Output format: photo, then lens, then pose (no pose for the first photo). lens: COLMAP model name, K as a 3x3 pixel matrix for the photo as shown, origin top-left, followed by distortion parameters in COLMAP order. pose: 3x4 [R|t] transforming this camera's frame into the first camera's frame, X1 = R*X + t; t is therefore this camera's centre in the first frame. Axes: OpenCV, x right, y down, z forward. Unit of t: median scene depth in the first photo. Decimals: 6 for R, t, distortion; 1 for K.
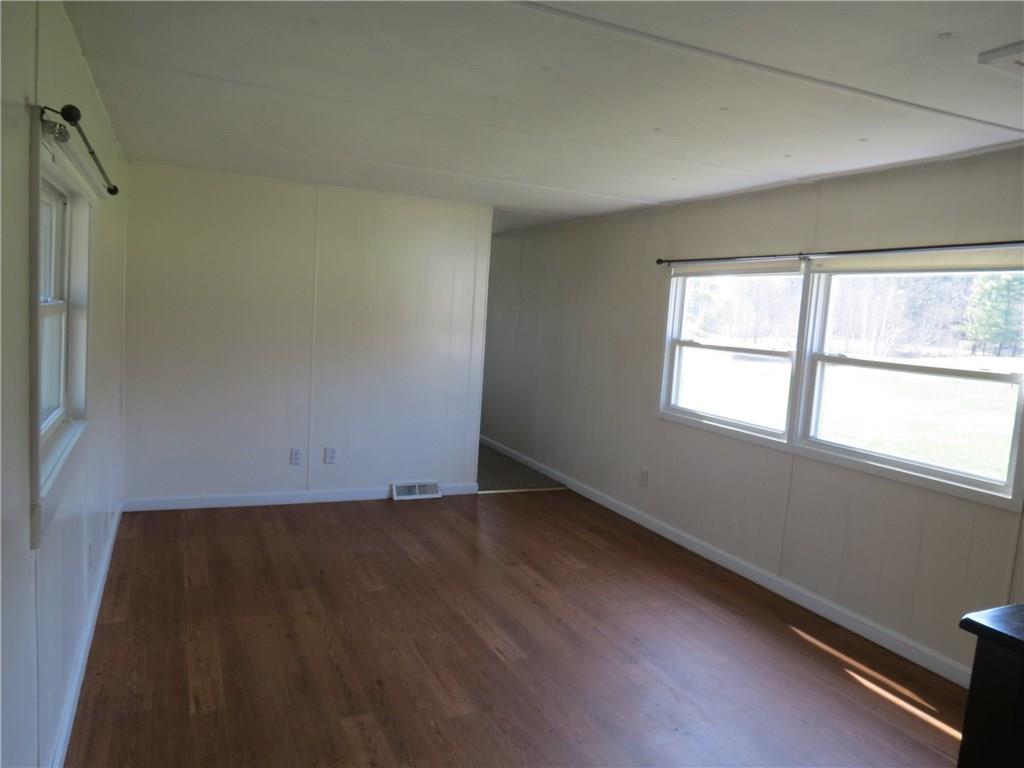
lens RADIAL K [[725.5, 0, 521.5], [0, 725.5, 379.9], [0, 0, 1]] dist [-0.035398, 0.009573]
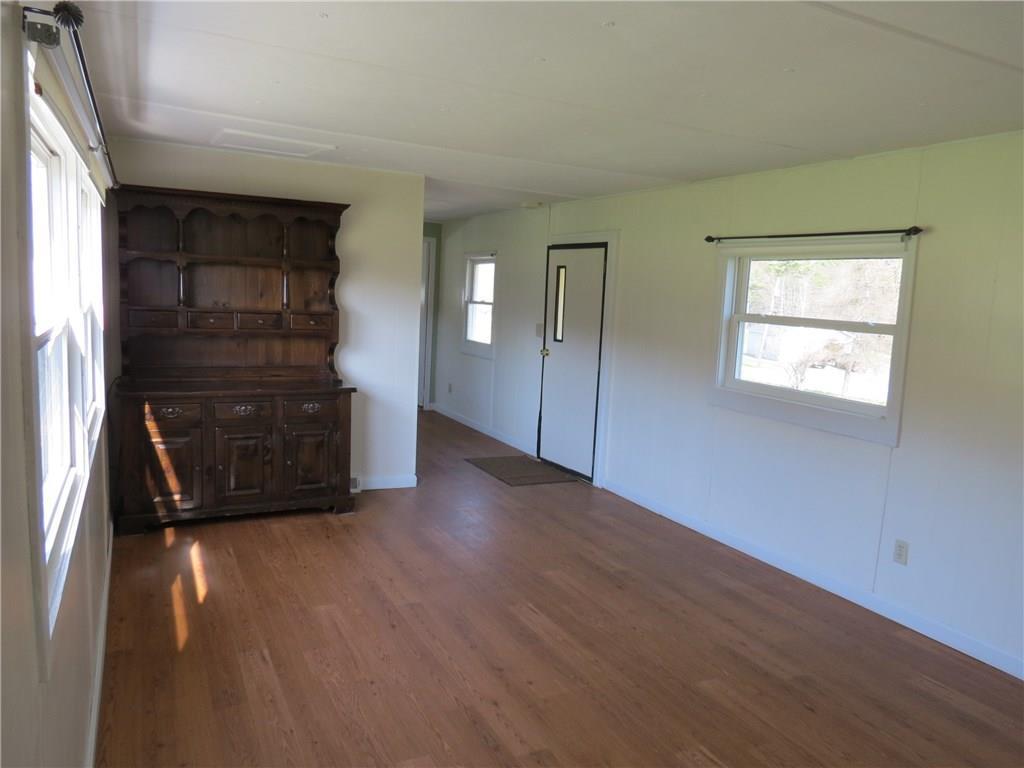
lens RADIAL K [[725.5, 0, 512.2], [0, 725.5, 383.4], [0, 0, 1]] dist [-0.035398, 0.009573]
pose [[-0.992939, -0.110912, -0.042075, 0.065577], [-0.117499, 0.968313, 0.220372, -0.144159], [0.016300, 0.223759, -0.974508, 1.522664]]
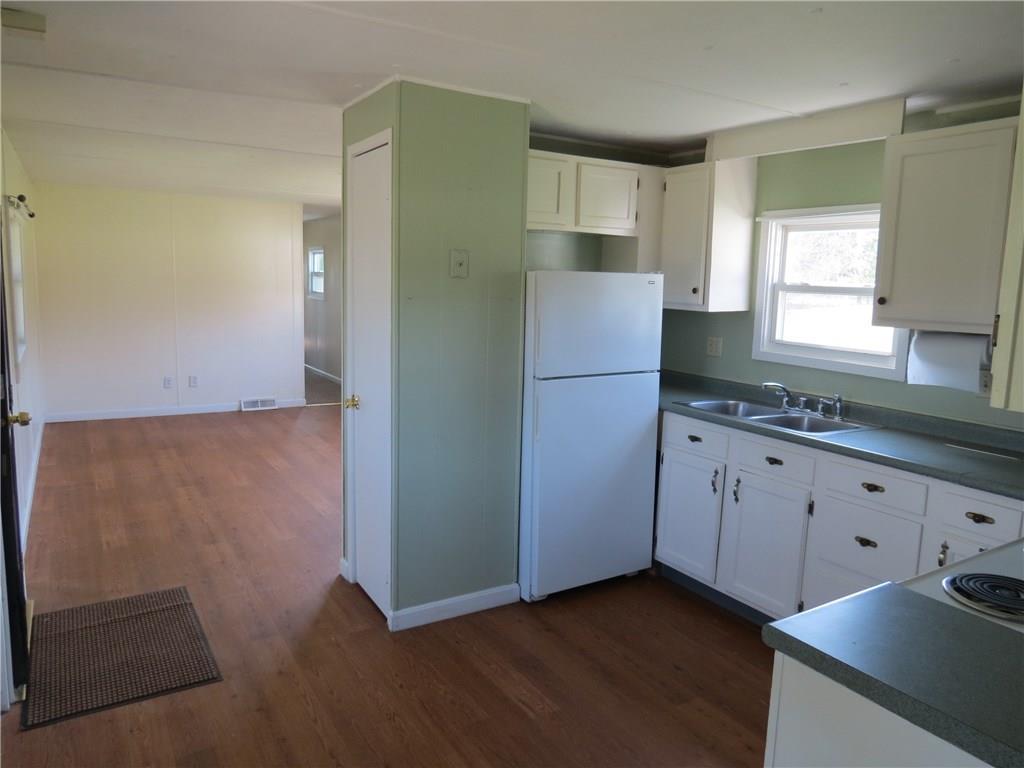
lens RADIAL K [[725.5, 0, 512.4], [0, 725.5, 386.3], [0, 0, 1]] dist [-0.035398, 0.009573]
pose [[0.994491, -0.049839, 0.092219, 0.304595], [0.044705, 0.997377, 0.056919, 0.080388], [-0.094814, -0.052482, 0.994111, -0.630870]]
